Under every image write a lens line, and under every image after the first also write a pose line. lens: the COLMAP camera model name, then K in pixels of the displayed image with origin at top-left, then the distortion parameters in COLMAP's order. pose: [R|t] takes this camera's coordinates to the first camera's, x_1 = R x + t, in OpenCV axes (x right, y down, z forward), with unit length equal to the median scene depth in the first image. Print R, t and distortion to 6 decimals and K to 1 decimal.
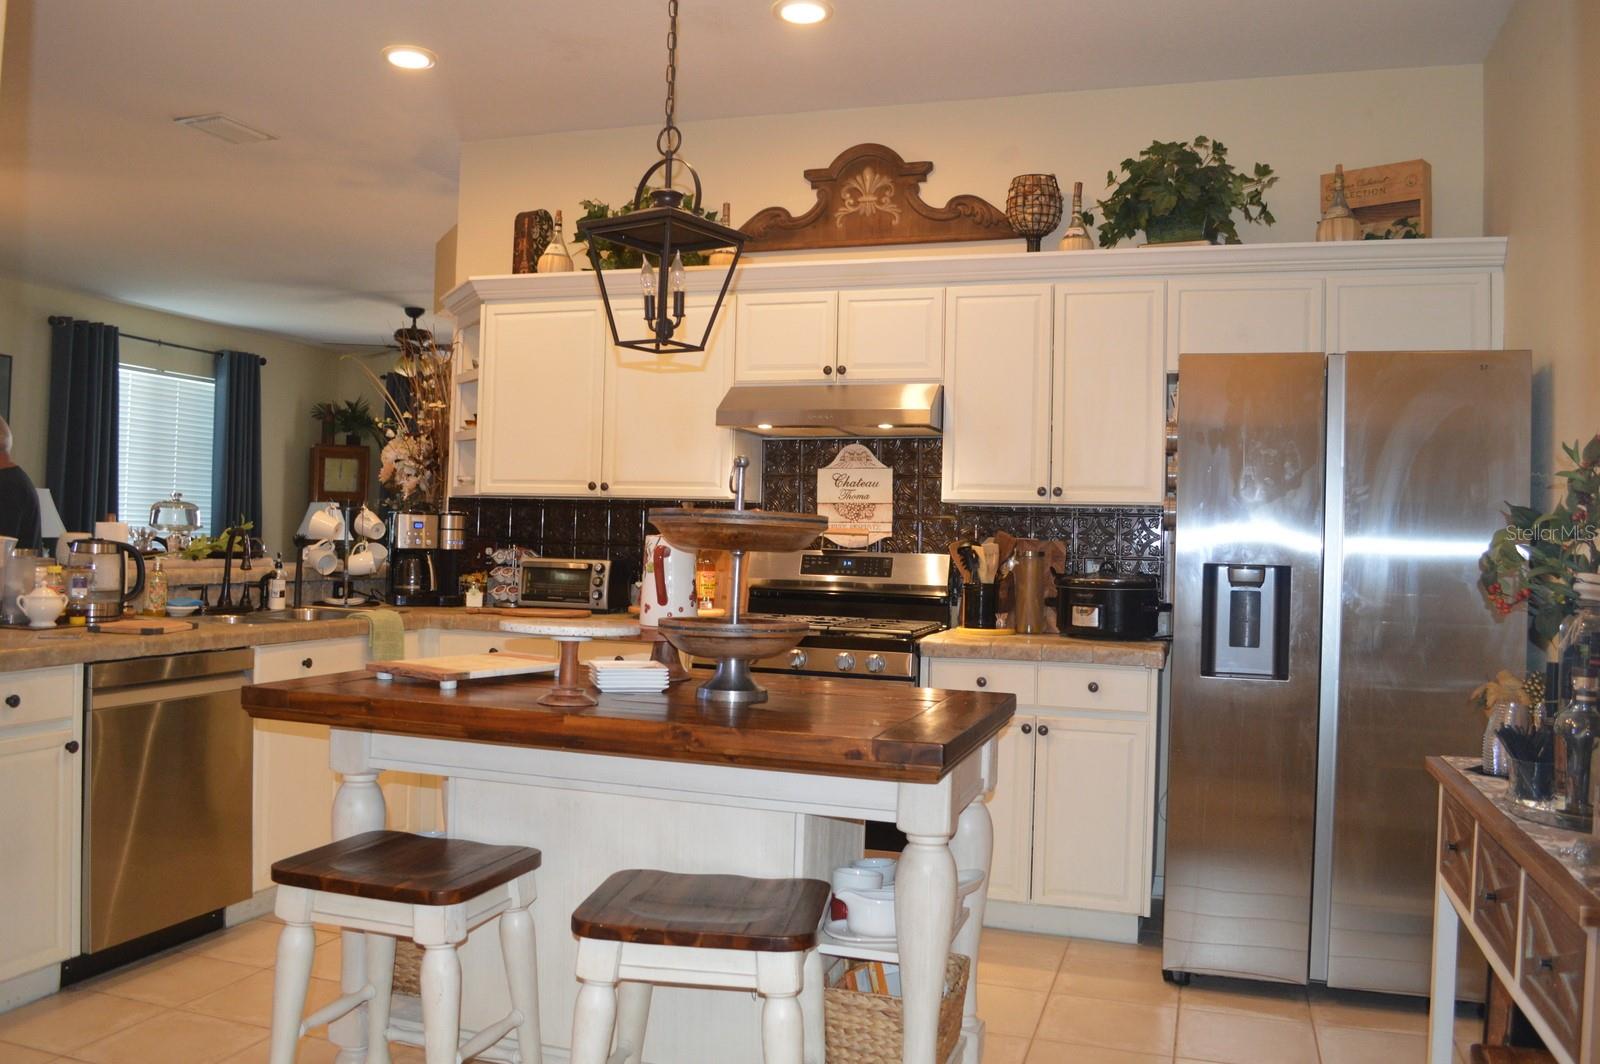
lens RADIAL K [[1264.2, 0, 800.0], [0, 1264.2, 532.0], [0, 0, 1]] dist [-0.081727, 0.002459]
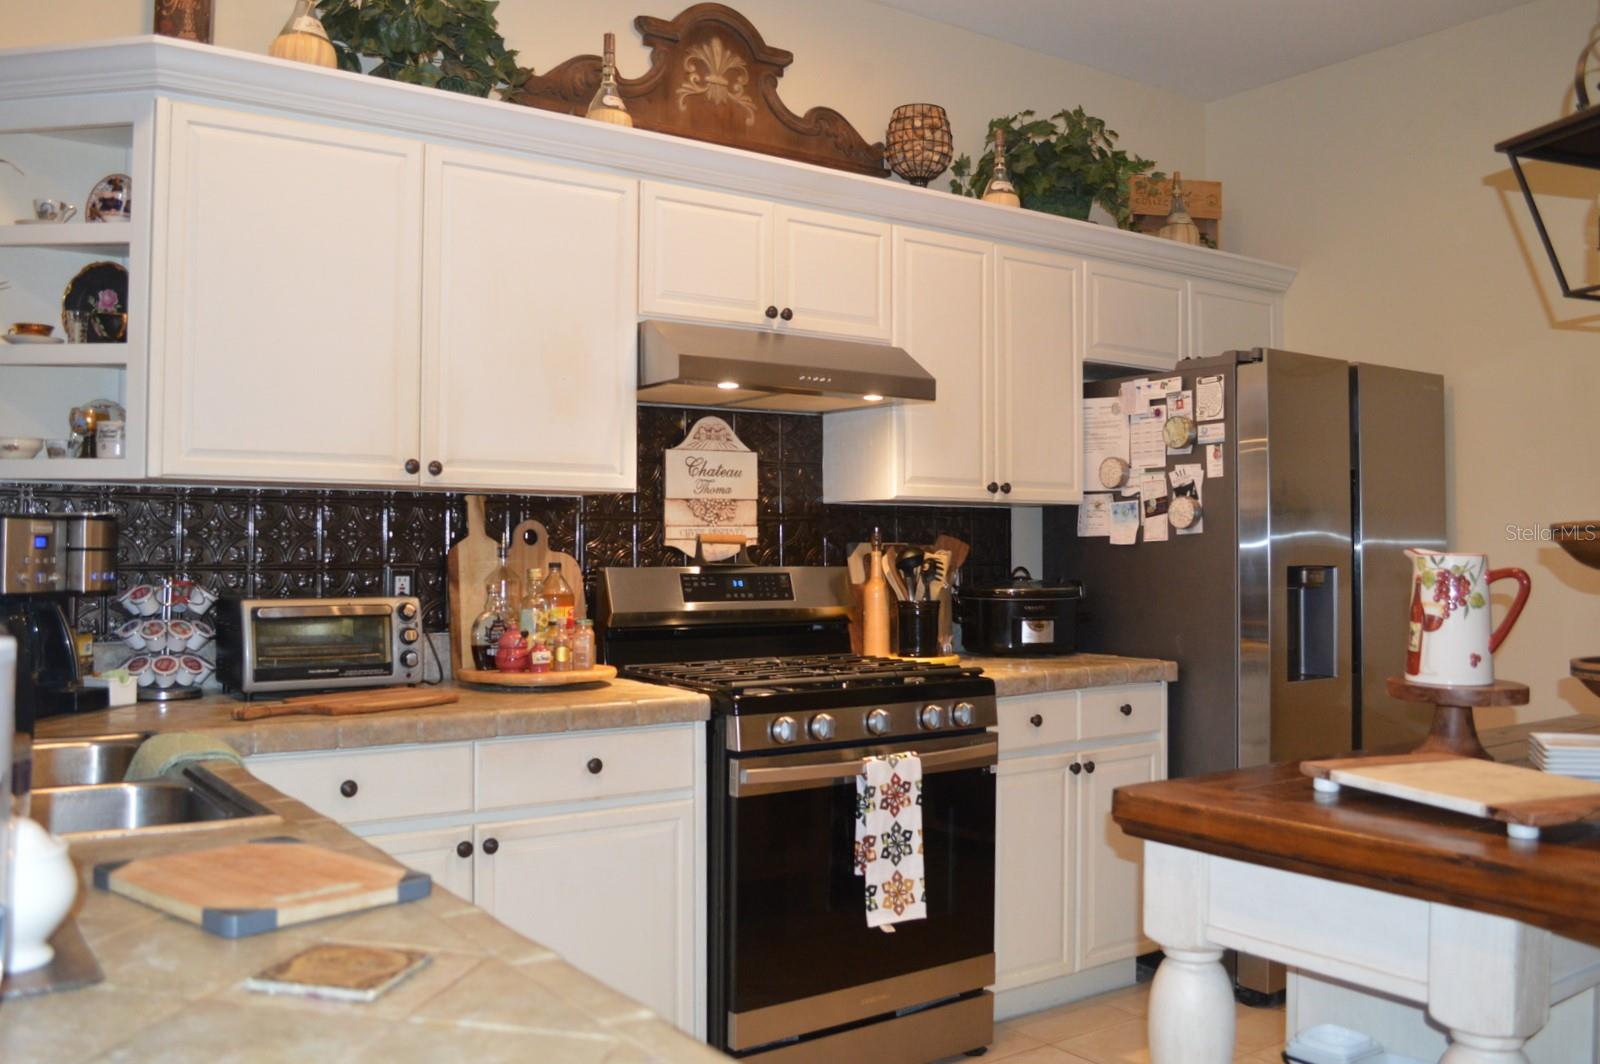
lens RADIAL K [[1362.3, 0, 800.0], [0, 1362.3, 532.0], [0, 0, 1]] dist [-0.095712, -0.000093]
pose [[0.601509, -0.014205, 0.798740, -0.547384], [0.009722, 0.999898, 0.010460, -0.011839], [-0.798807, 0.001473, 0.601586, 0.498474]]
